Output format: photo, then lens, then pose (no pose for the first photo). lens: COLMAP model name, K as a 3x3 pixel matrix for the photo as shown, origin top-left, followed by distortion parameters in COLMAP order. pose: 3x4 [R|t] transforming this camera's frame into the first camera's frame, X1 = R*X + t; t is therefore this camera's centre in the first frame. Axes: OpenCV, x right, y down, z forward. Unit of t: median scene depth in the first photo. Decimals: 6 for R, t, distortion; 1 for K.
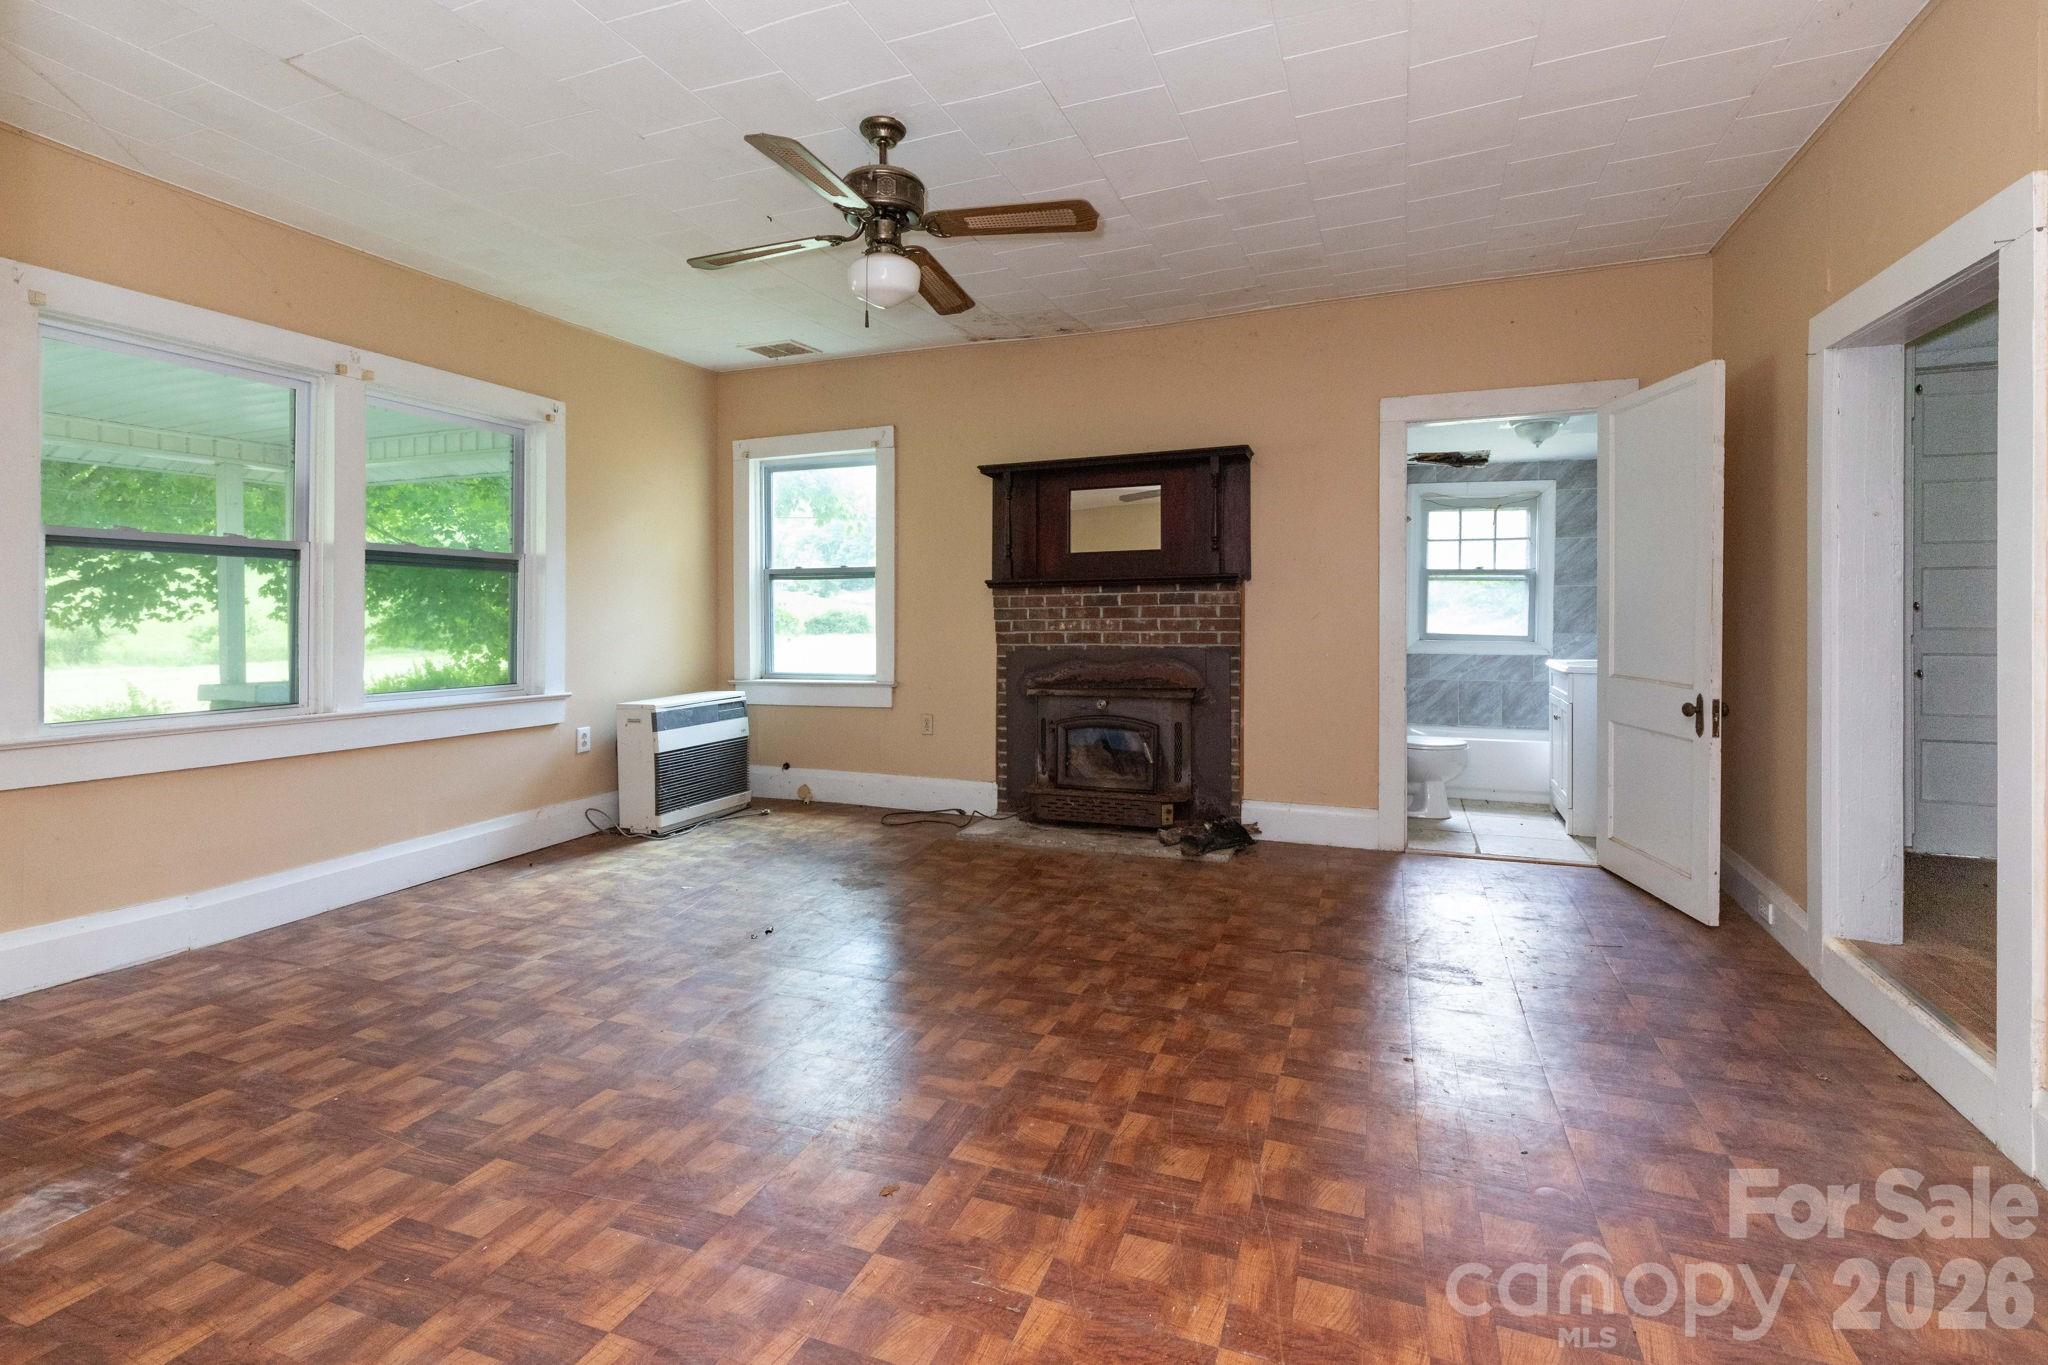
lens RADIAL K [[930.1, 0, 1007.3], [0, 930.1, 638.3], [0, 0, 1]] dist [0.001263, -0.000868]
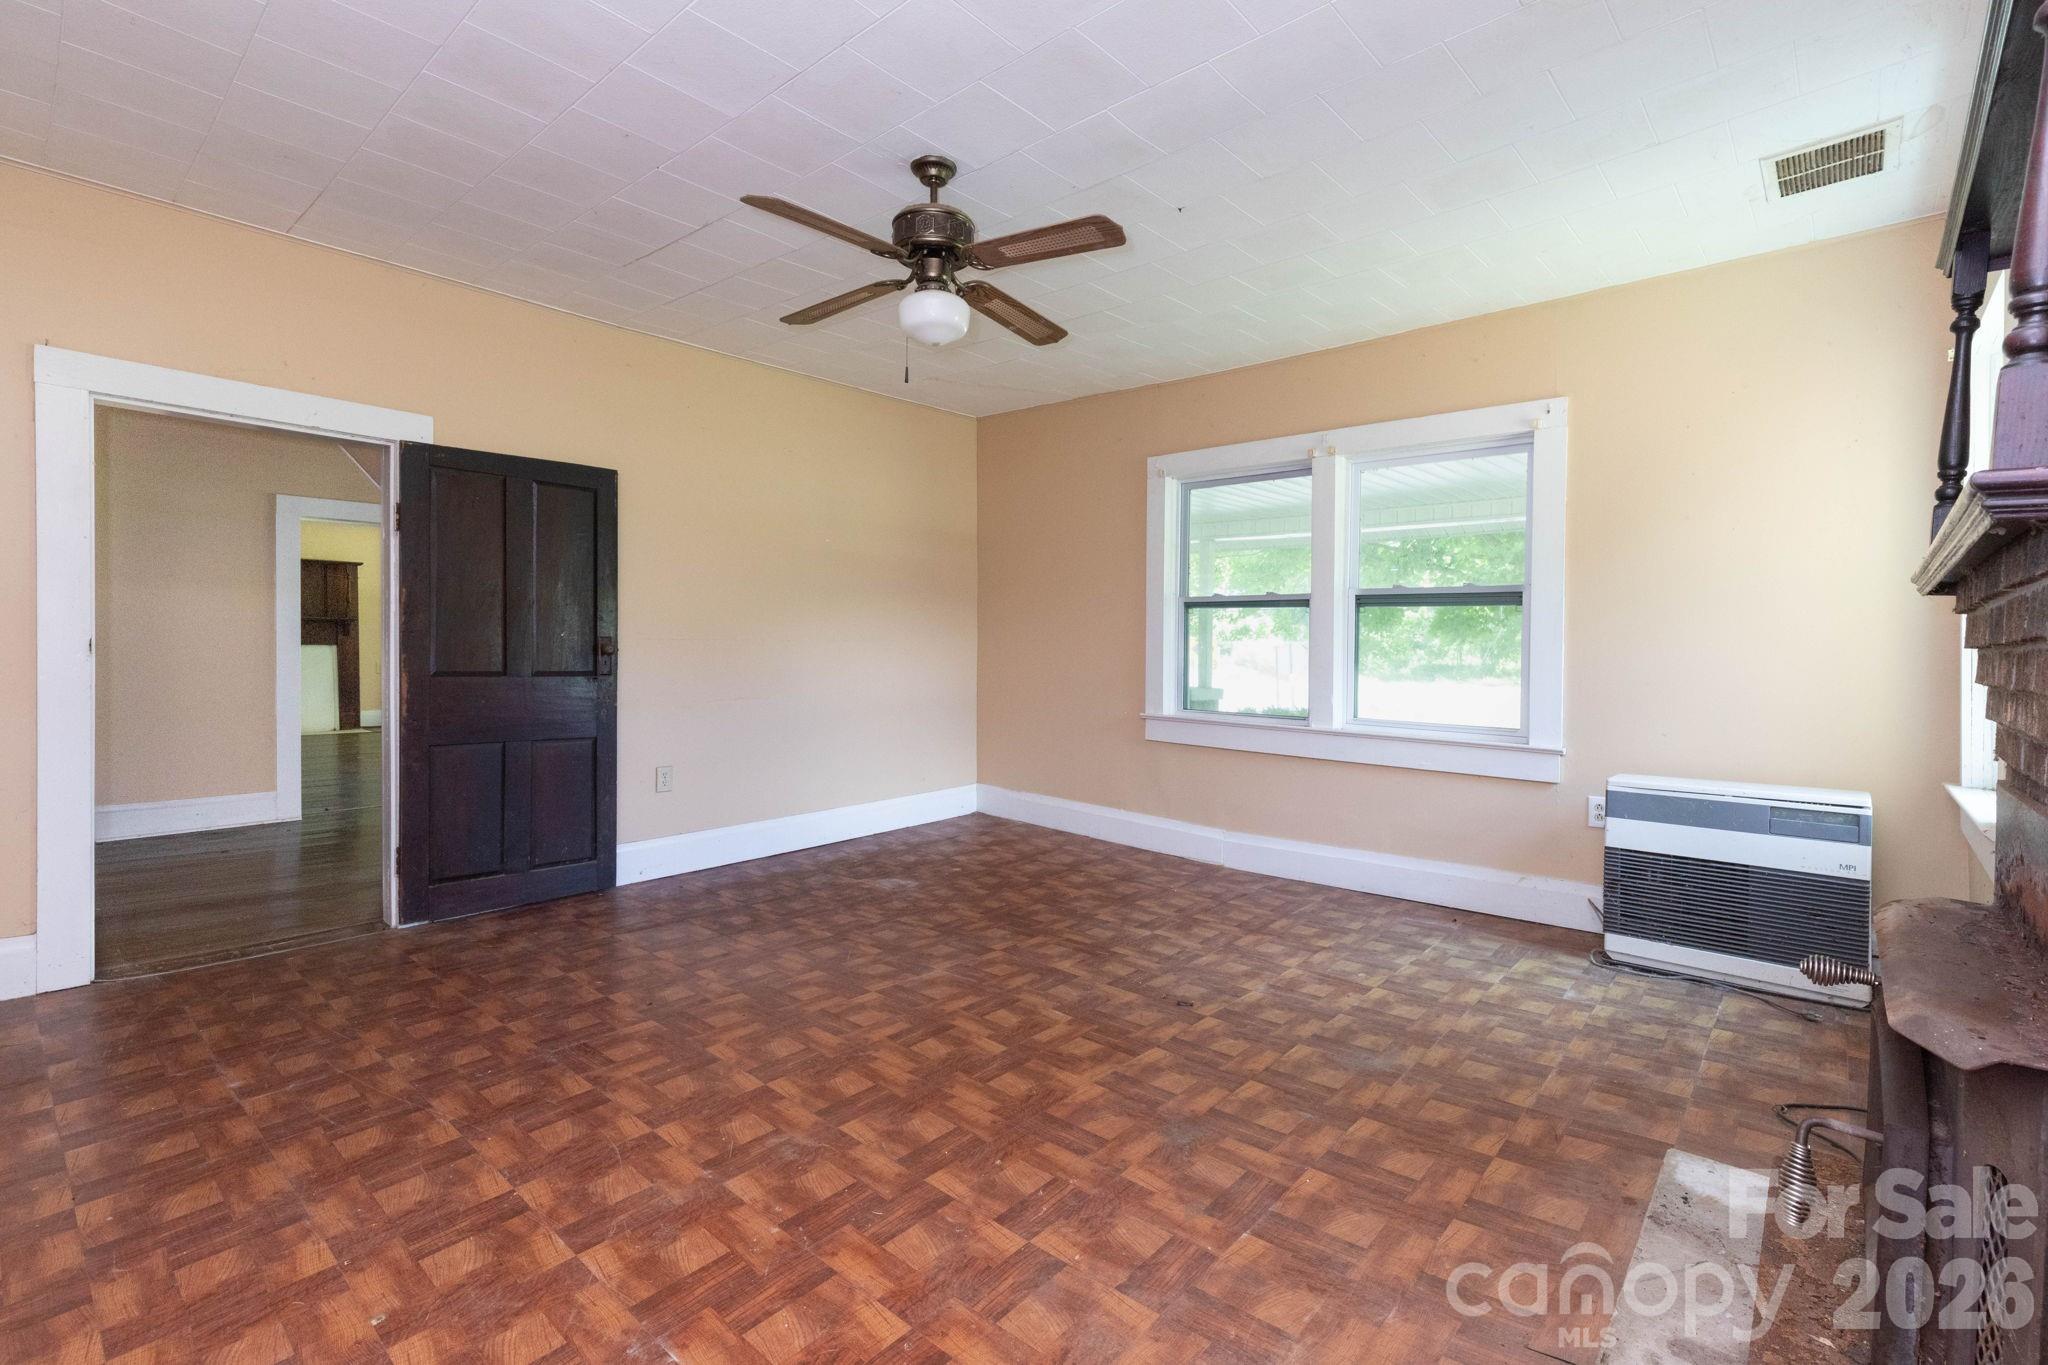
lens RADIAL K [[930.1, 0, 1039.4], [0, 930.1, 670.4], [0, 0, 1]] dist [0.001263, -0.000868]
pose [[-0.319943, 0.030395, -0.946949, 0.809671], [-0.035231, 0.998412, 0.043950, -0.051032], [0.946781, 0.047423, -0.318364, 1.481236]]
